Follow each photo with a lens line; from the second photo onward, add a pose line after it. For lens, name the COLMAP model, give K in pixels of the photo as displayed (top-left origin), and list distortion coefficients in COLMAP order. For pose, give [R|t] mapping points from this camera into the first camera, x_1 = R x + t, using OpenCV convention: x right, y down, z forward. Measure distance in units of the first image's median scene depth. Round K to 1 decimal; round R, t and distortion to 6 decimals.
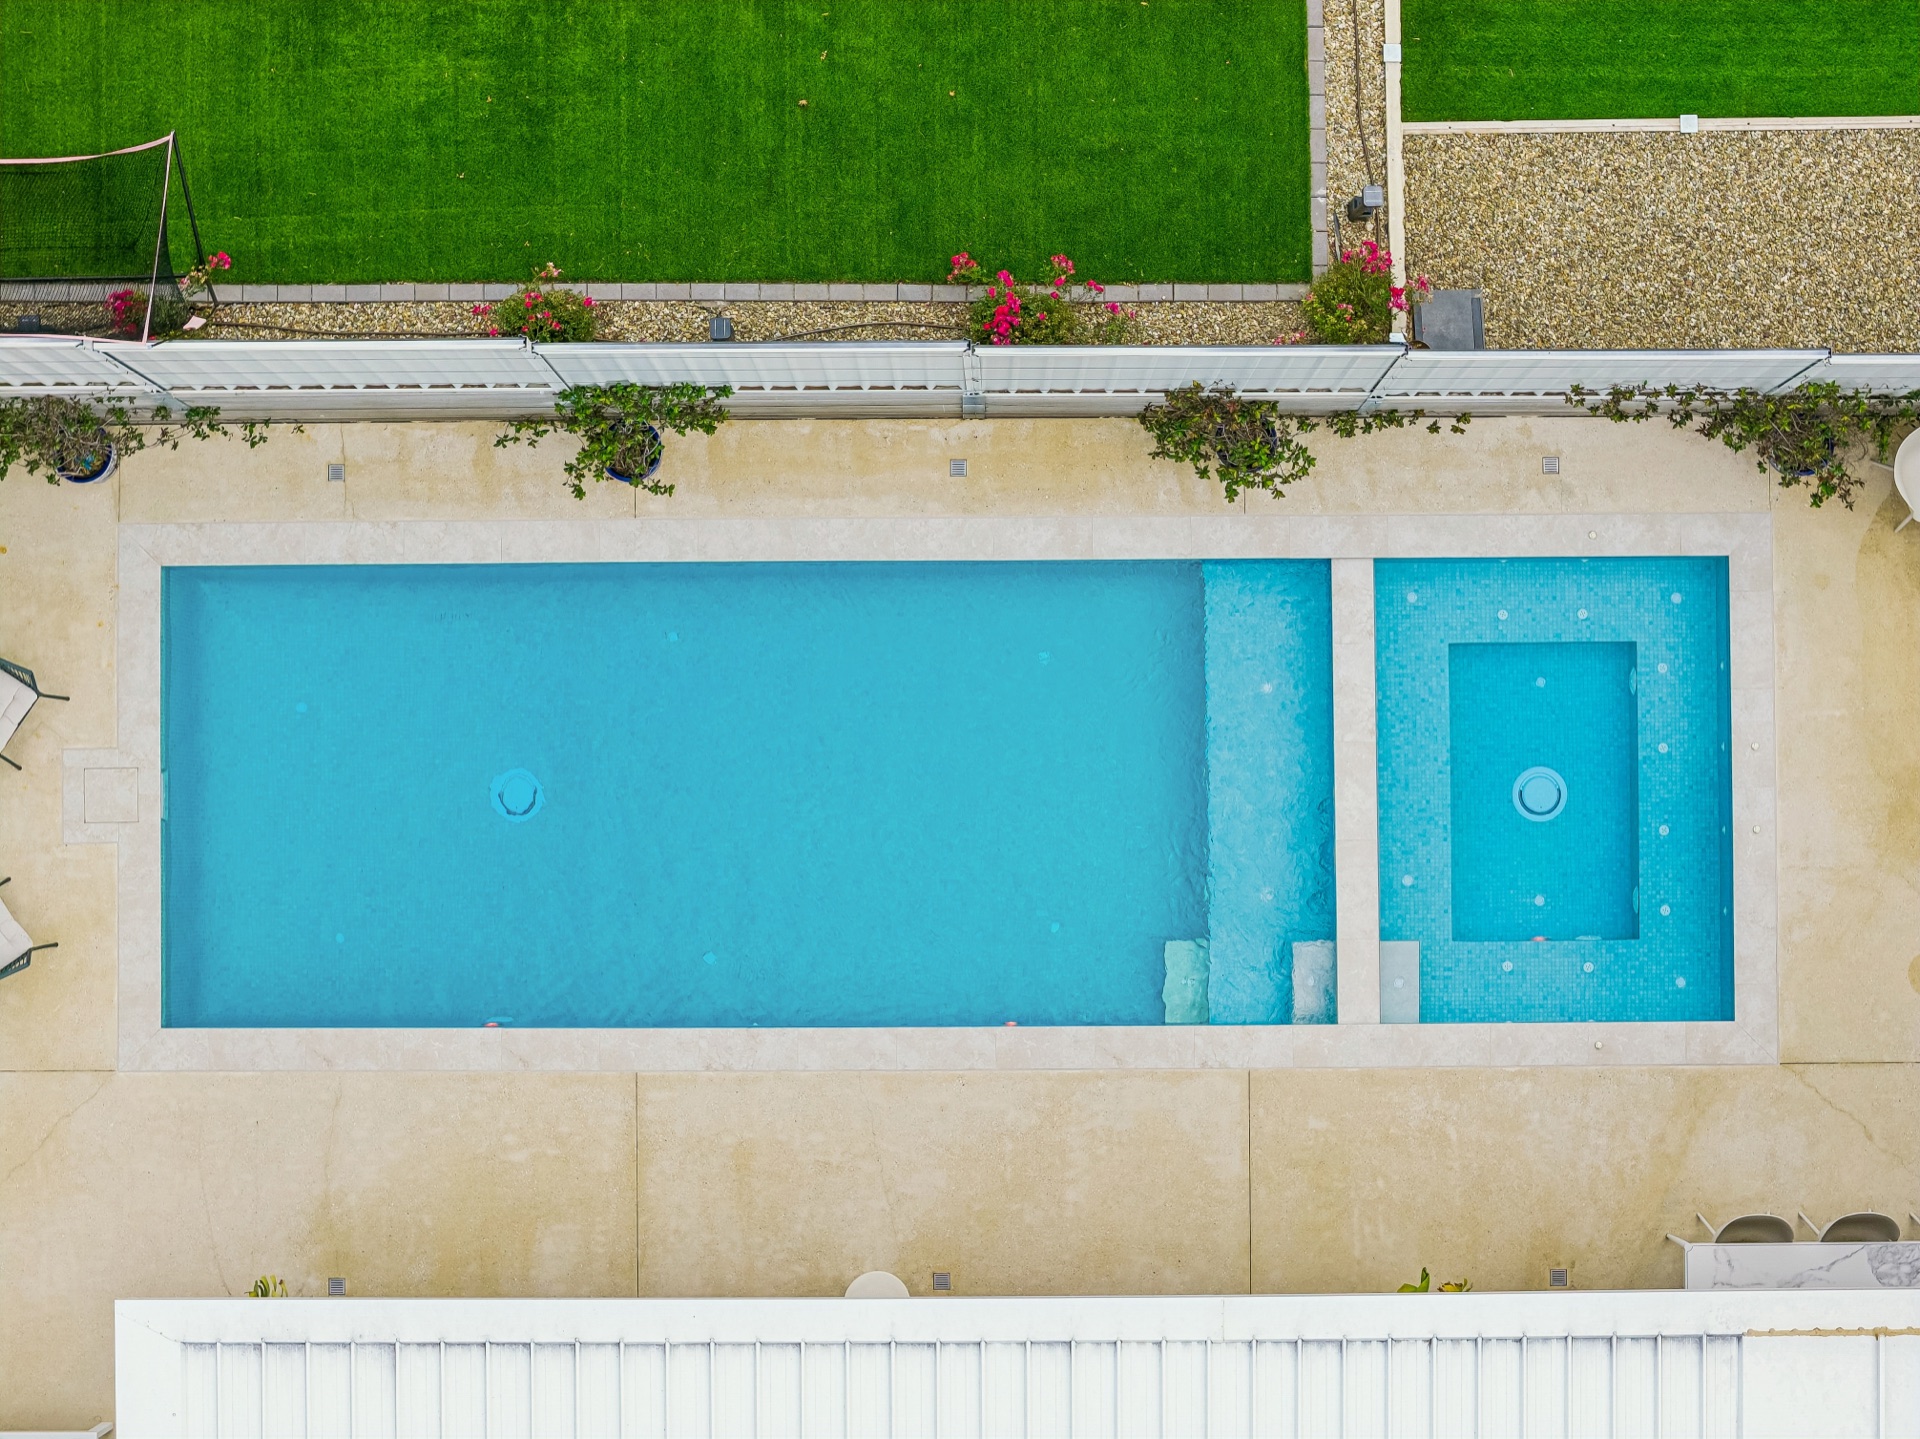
lens RADIAL K [[3844.7, 0, 941.3], [0, 3844.7, 735.9], [0, 0, 1]] dist [-0.092072, 0.000000]
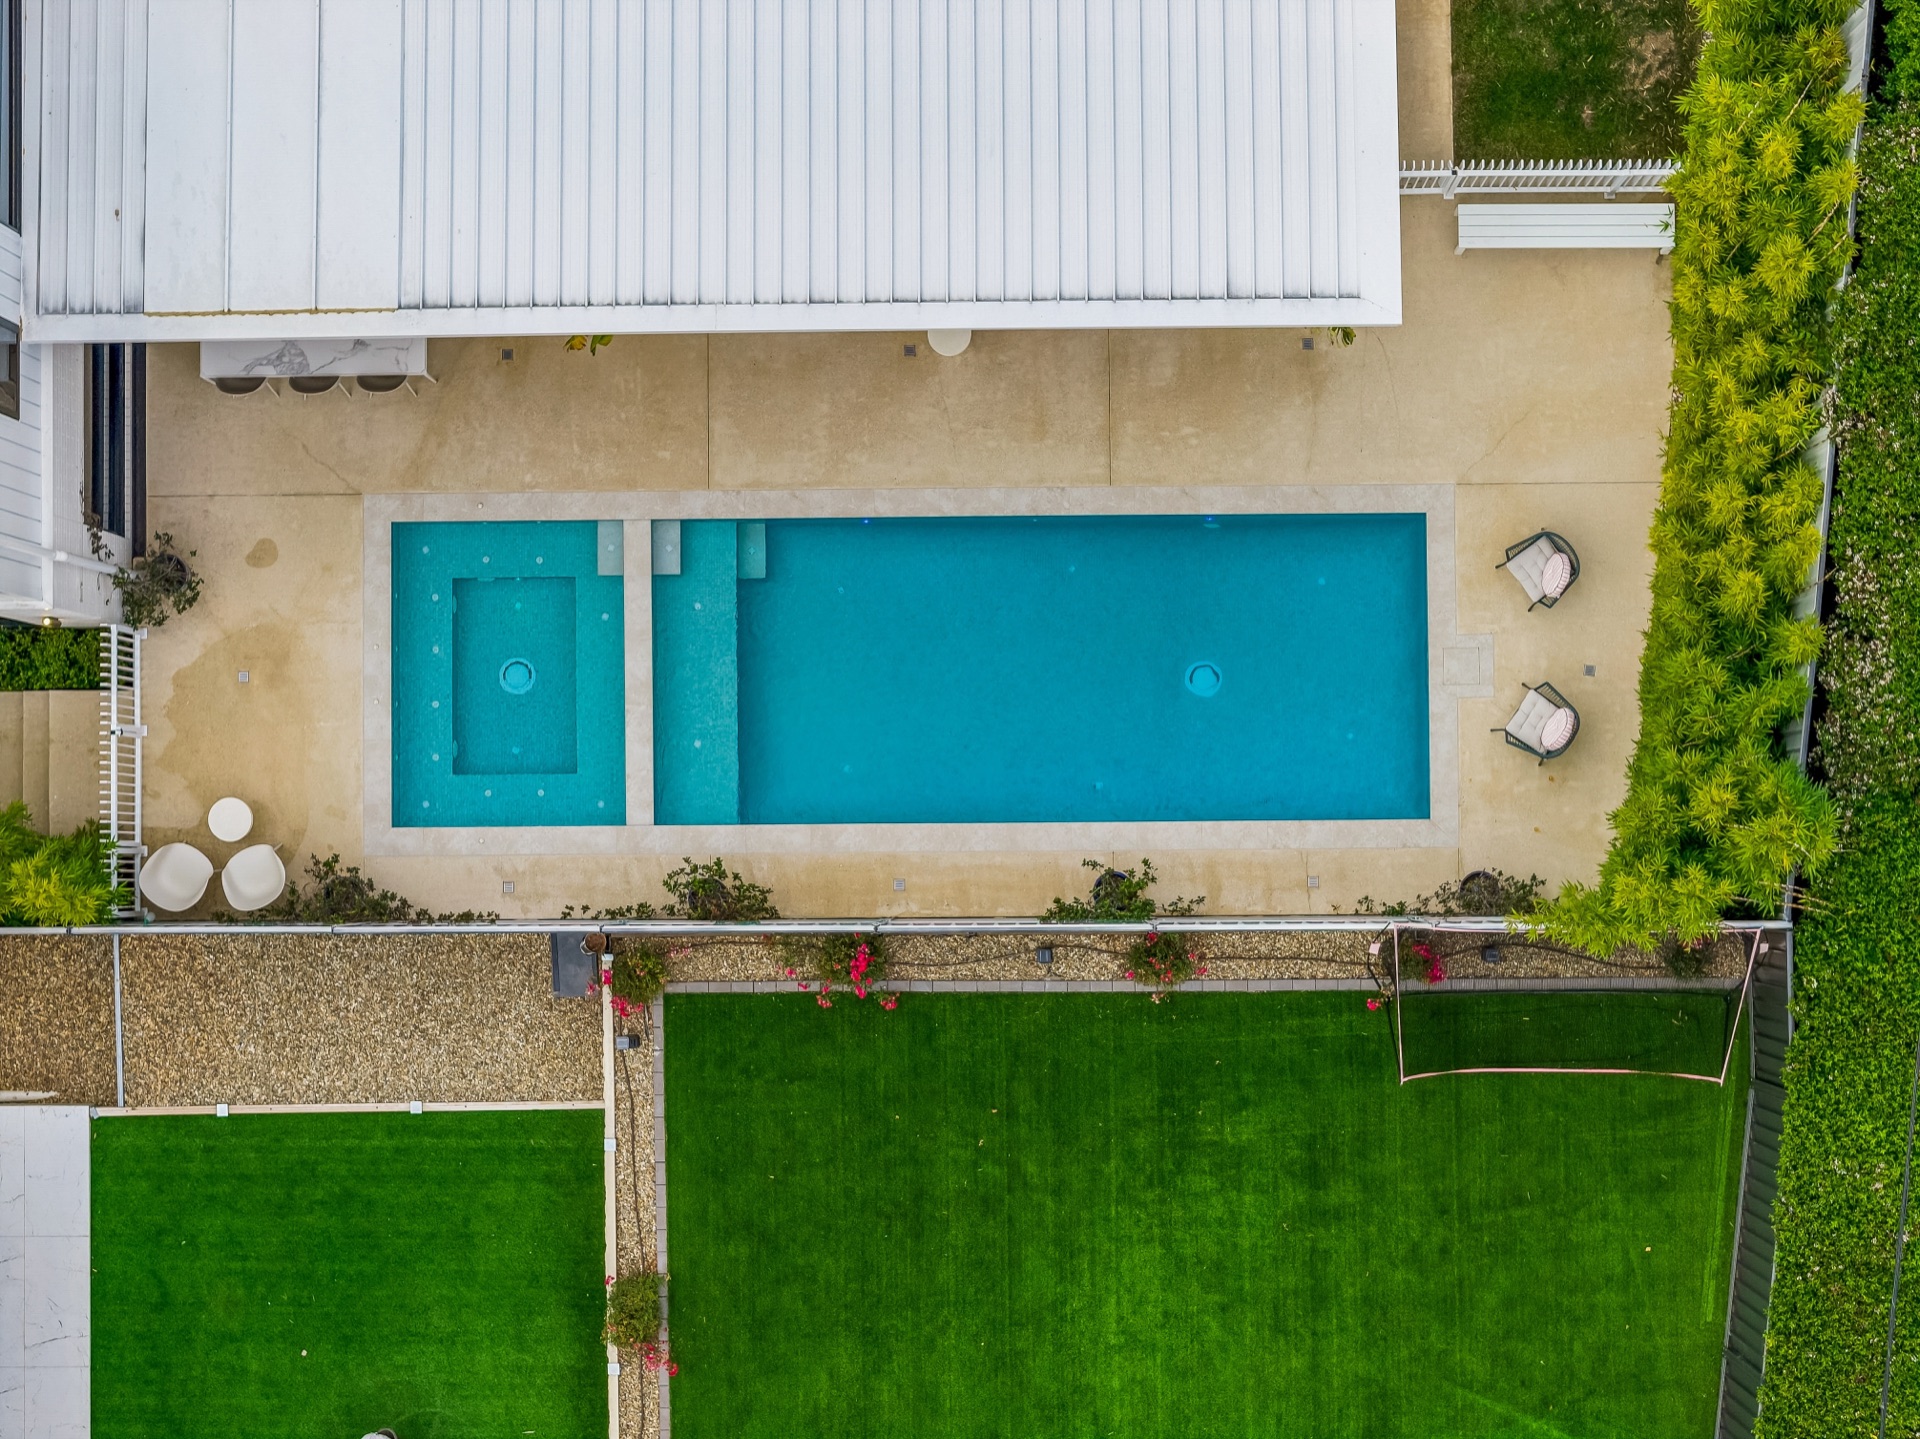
lens RADIAL K [[3844.7, 0, 947.3], [0, 3844.7, 734.5], [0, 0, 1]] dist [-0.092072, 0.000000]
pose [[-0.999240, 0.002152, 0.038929, -0.075031], [0.000397, -0.997862, 0.065362, -0.112225], [0.038987, 0.065327, 0.997102, -0.521565]]
